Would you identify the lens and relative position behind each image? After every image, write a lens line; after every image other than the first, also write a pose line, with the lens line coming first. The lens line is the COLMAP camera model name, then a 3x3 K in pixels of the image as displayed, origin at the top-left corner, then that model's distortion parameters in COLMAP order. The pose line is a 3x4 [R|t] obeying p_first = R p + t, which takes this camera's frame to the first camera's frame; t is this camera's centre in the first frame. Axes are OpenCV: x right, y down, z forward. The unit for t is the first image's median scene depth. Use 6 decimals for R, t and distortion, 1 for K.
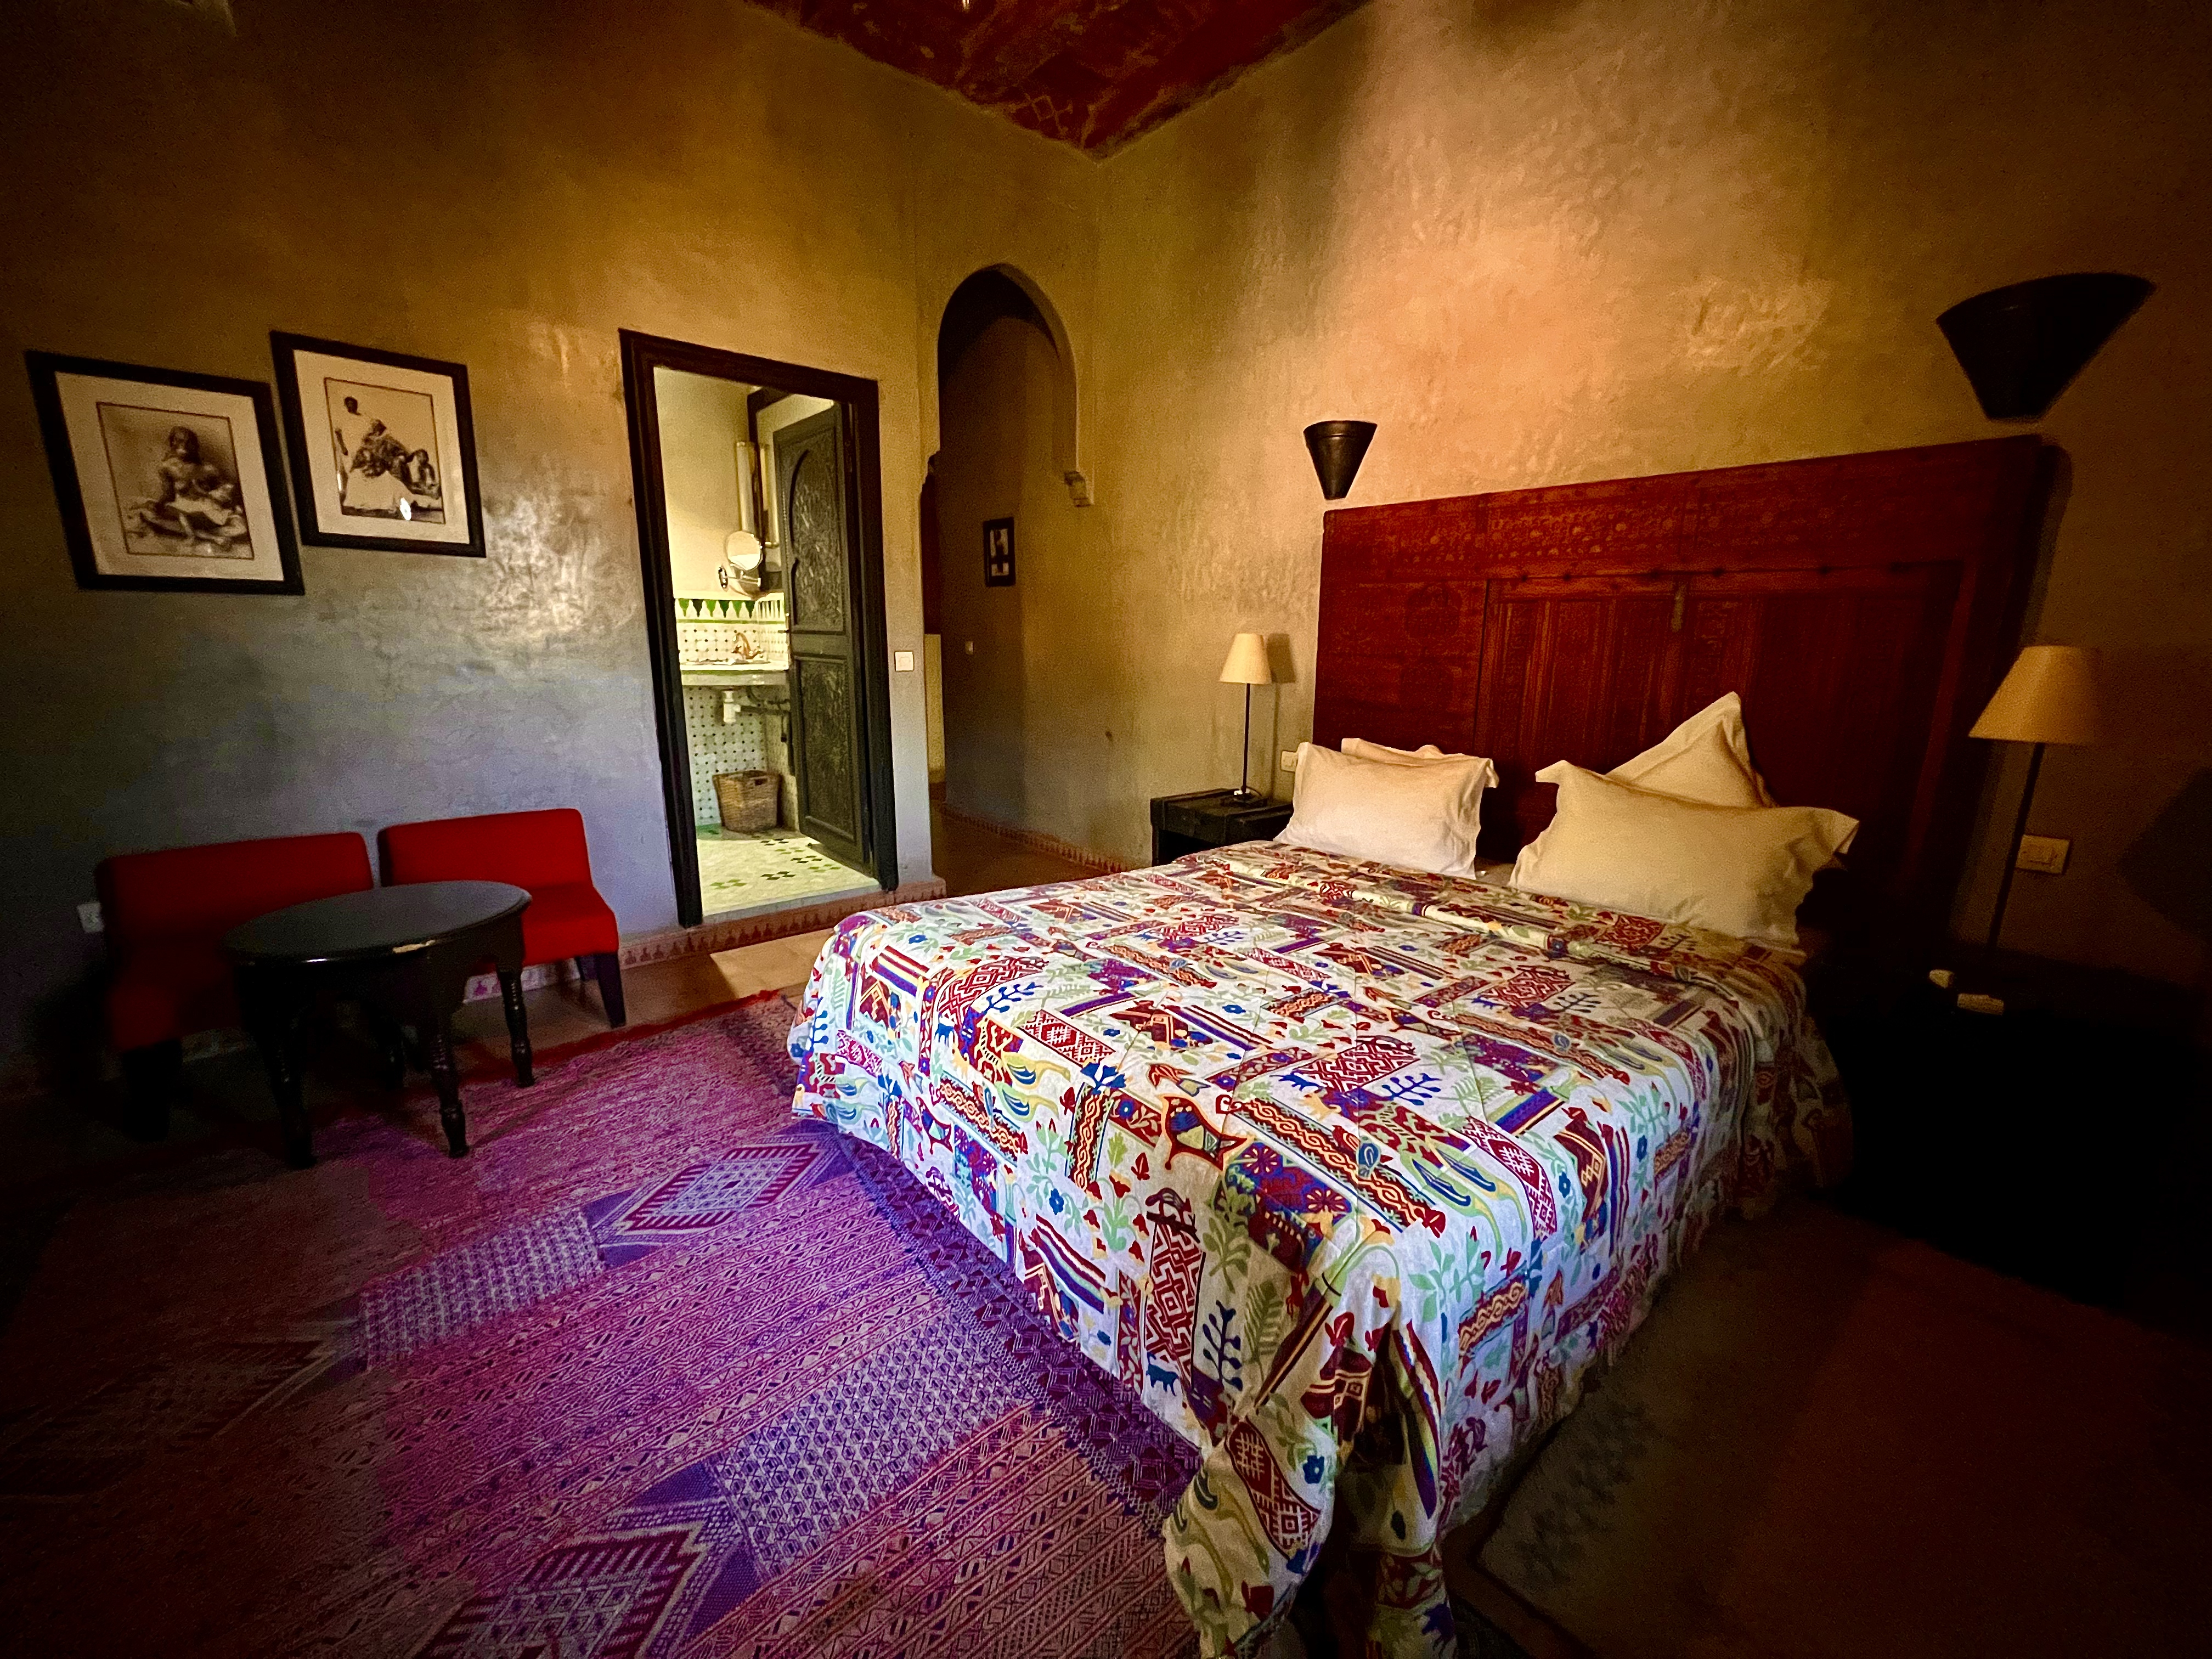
lens RADIAL K [[883.8, 0, 1101.4], [0, 883.8, 826.9], [0, 0, 1]] dist [-0.005212, 0.001654]
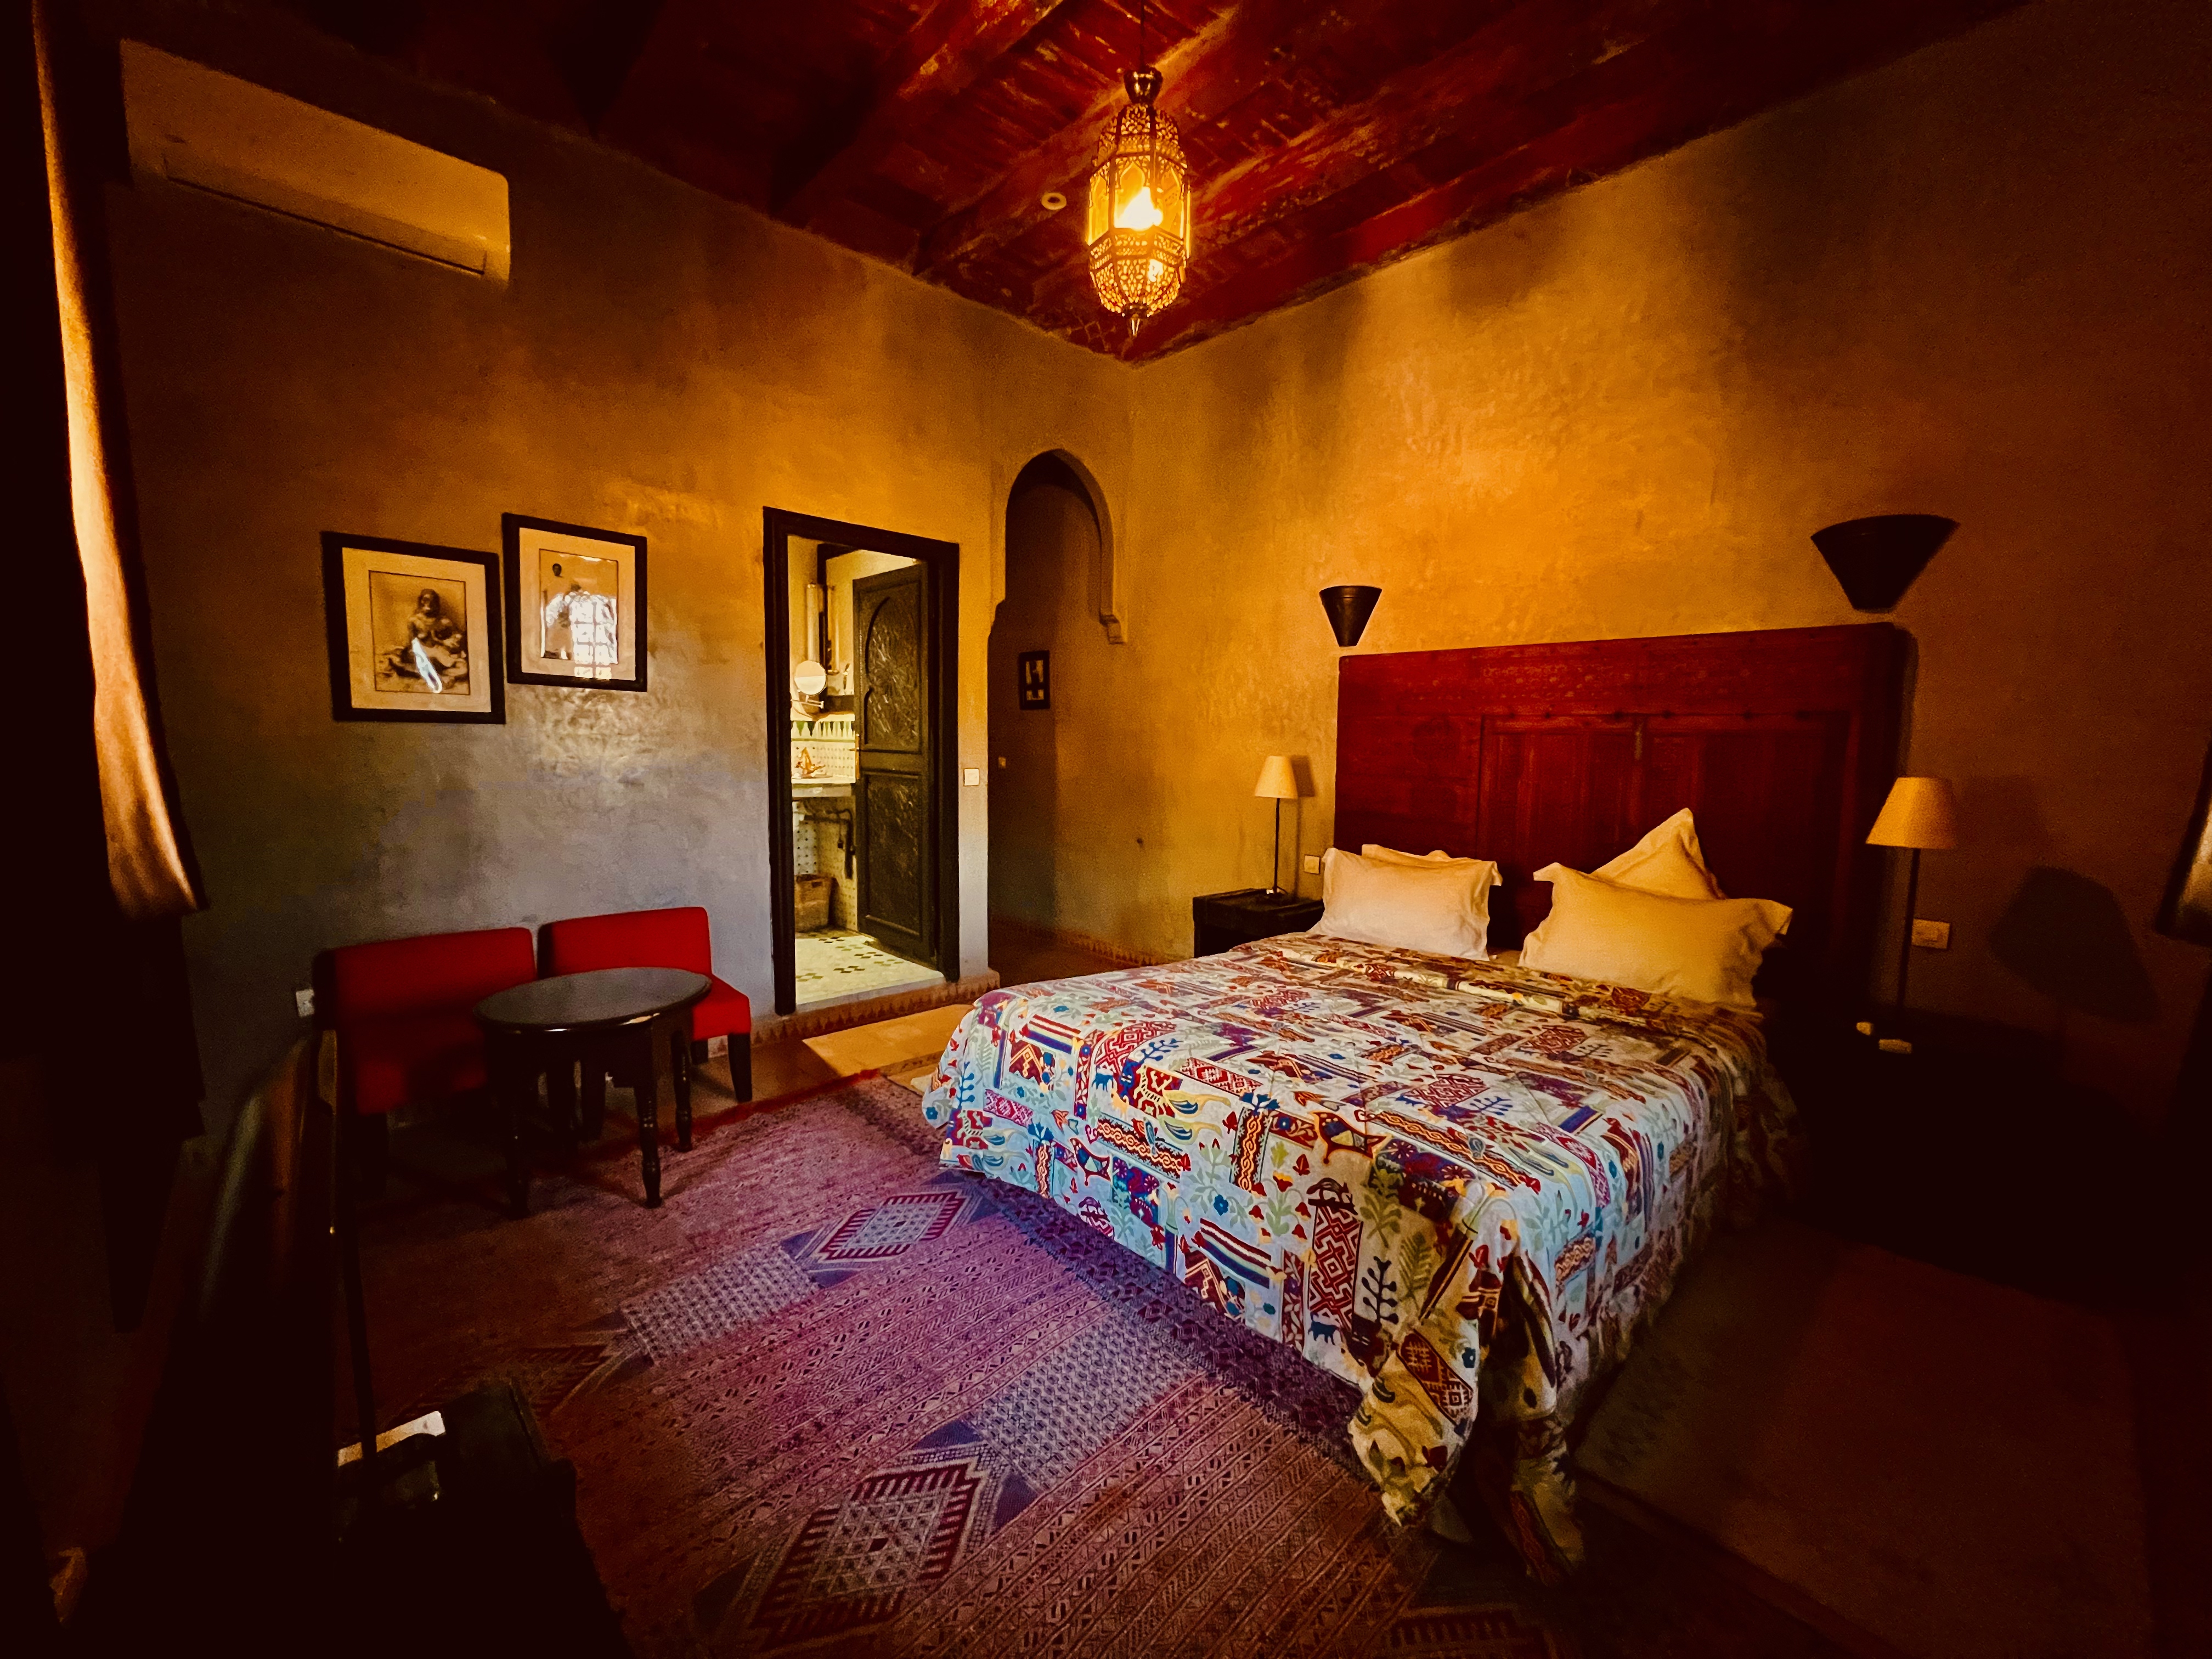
lens RADIAL K [[883.8, 0, 1100.9], [0, 883.8, 827.0], [0, 0, 1]] dist [-0.005212, 0.001654]
pose [[0.998849, 0.000345, 0.047956, -0.181665], [0.005365, 0.992892, -0.118897, 0.019435], [-0.047656, 0.119018, 0.991748, -0.208608]]
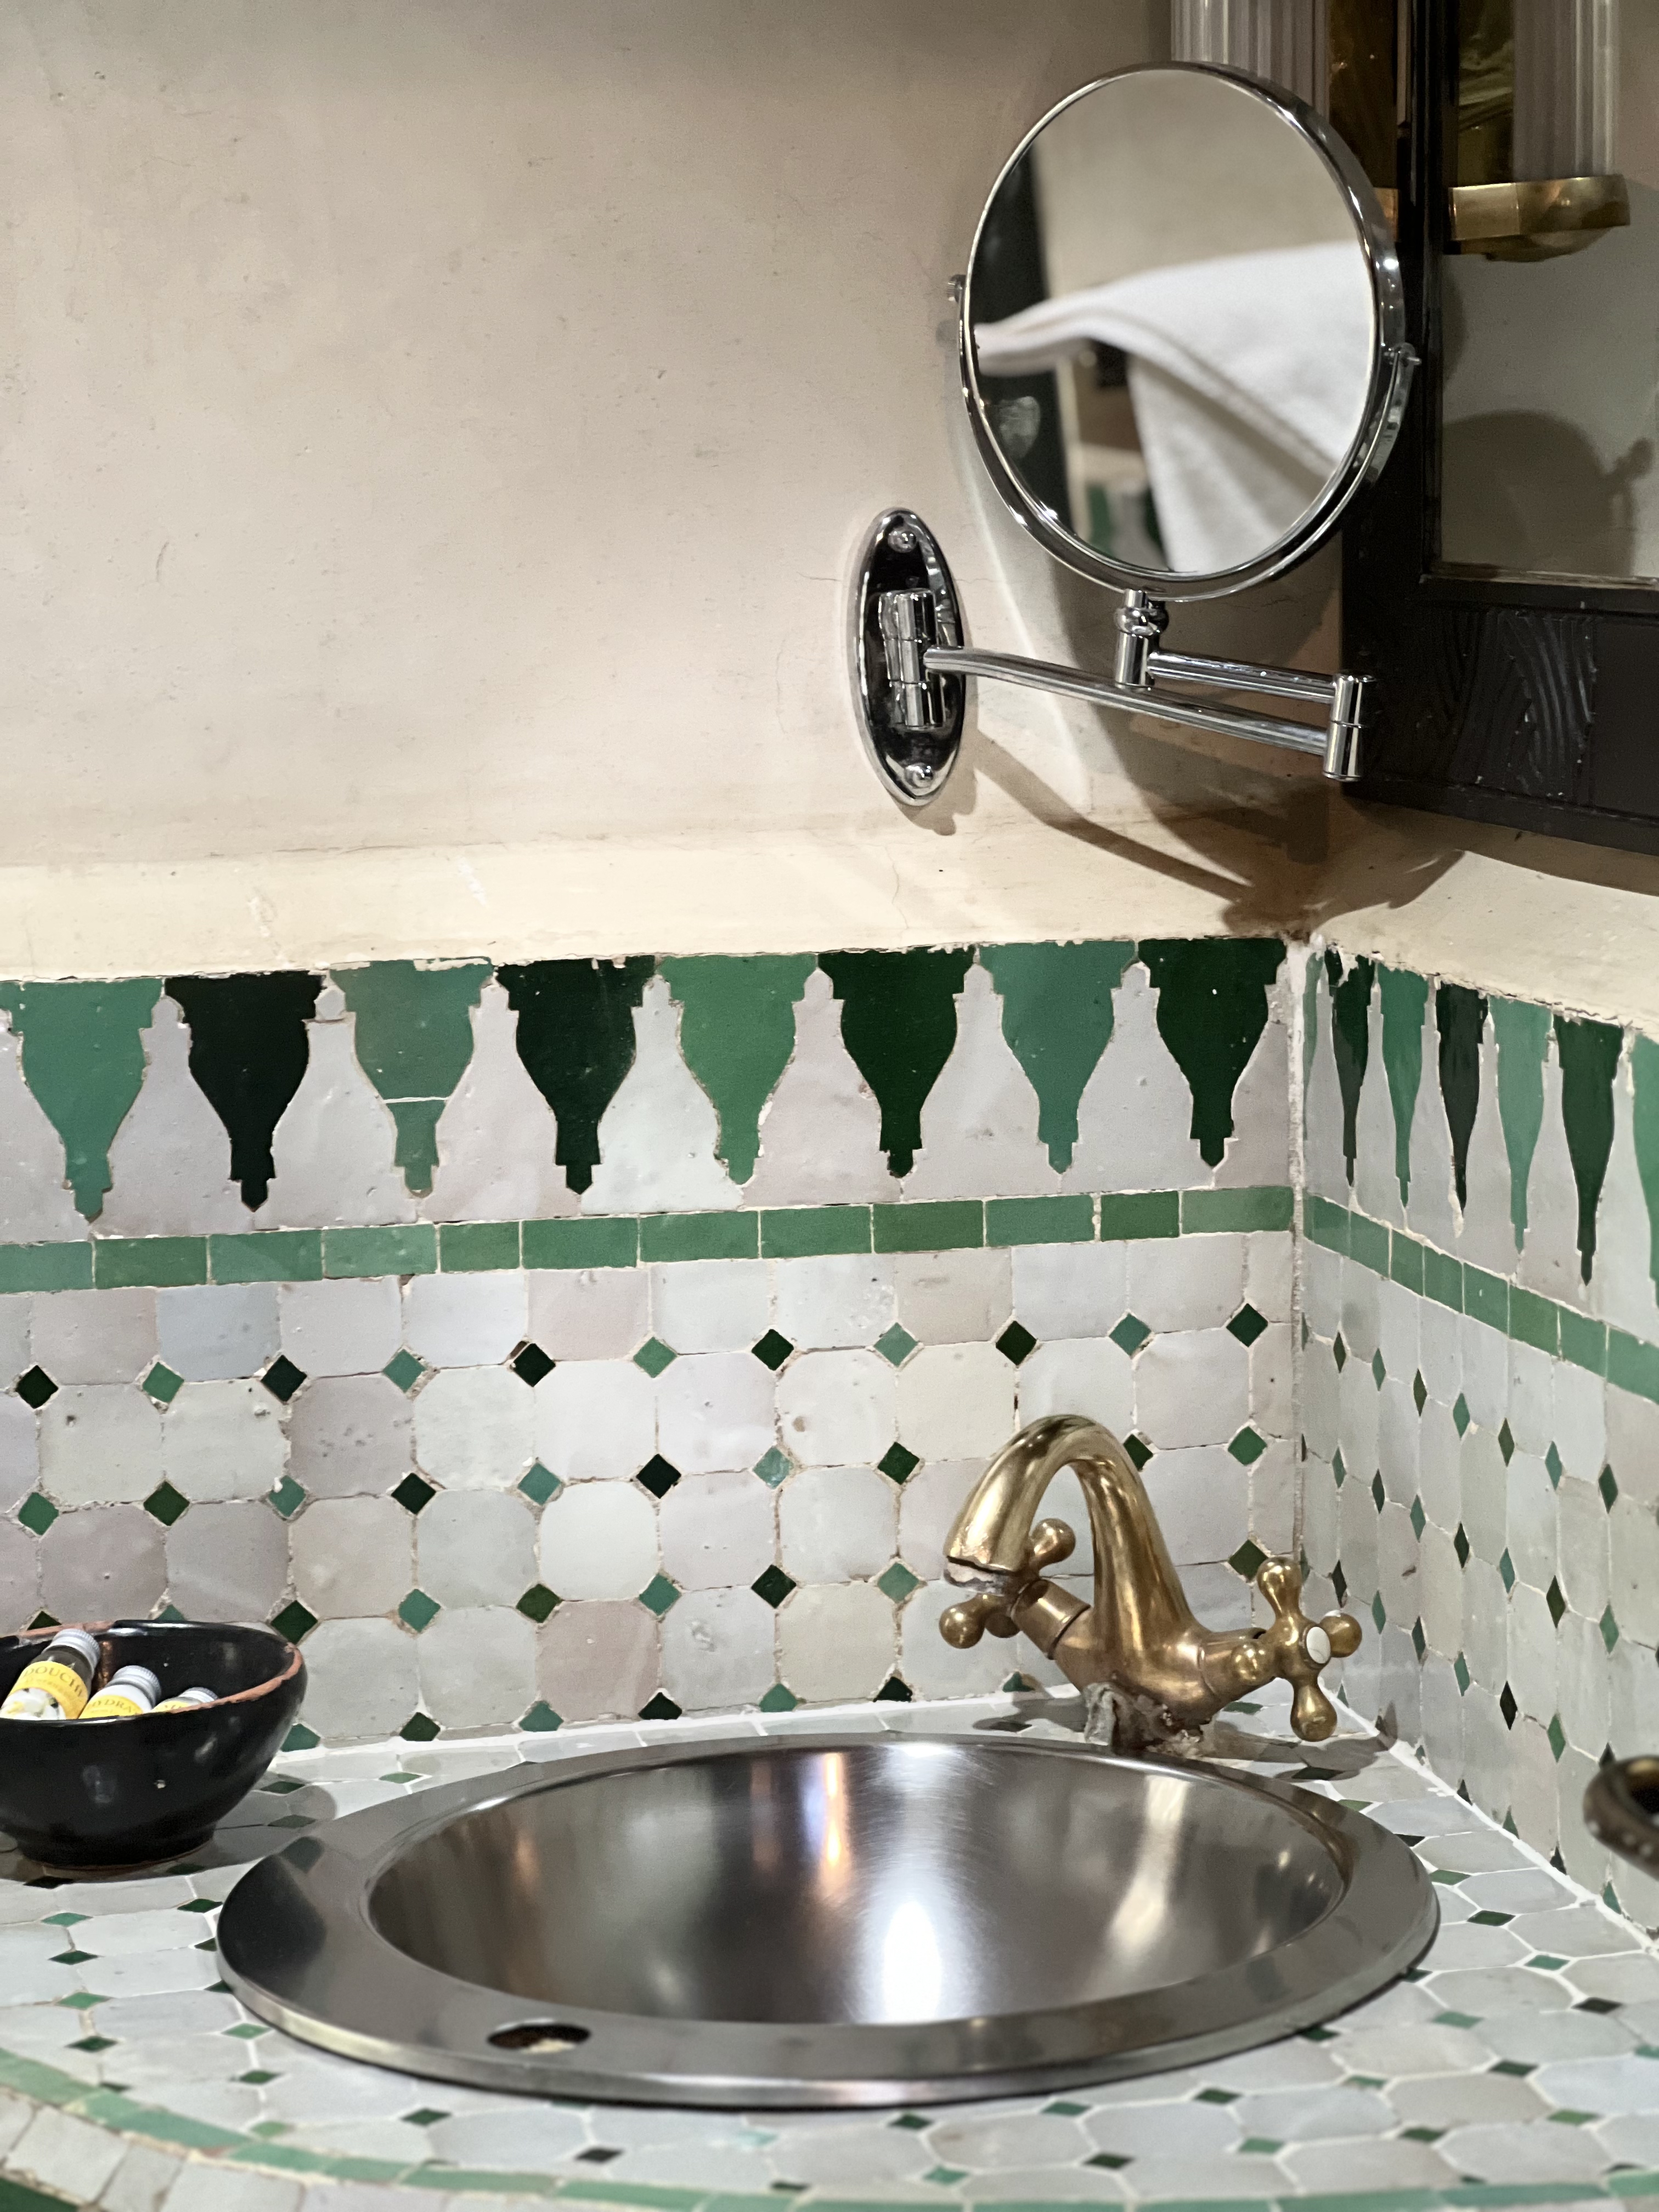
lens RADIAL K [[4964.7, 0, 819.4], [0, 4964.7, 1111.7], [0, 0, 1]] dist [0.235827, 0.000000]
pose [[0.898693, 0.037257, -0.436993, -0.495646], [-0.070418, 0.995716, -0.059924, -0.442250], [0.432889, 0.084626, 0.897466, 1.237445]]
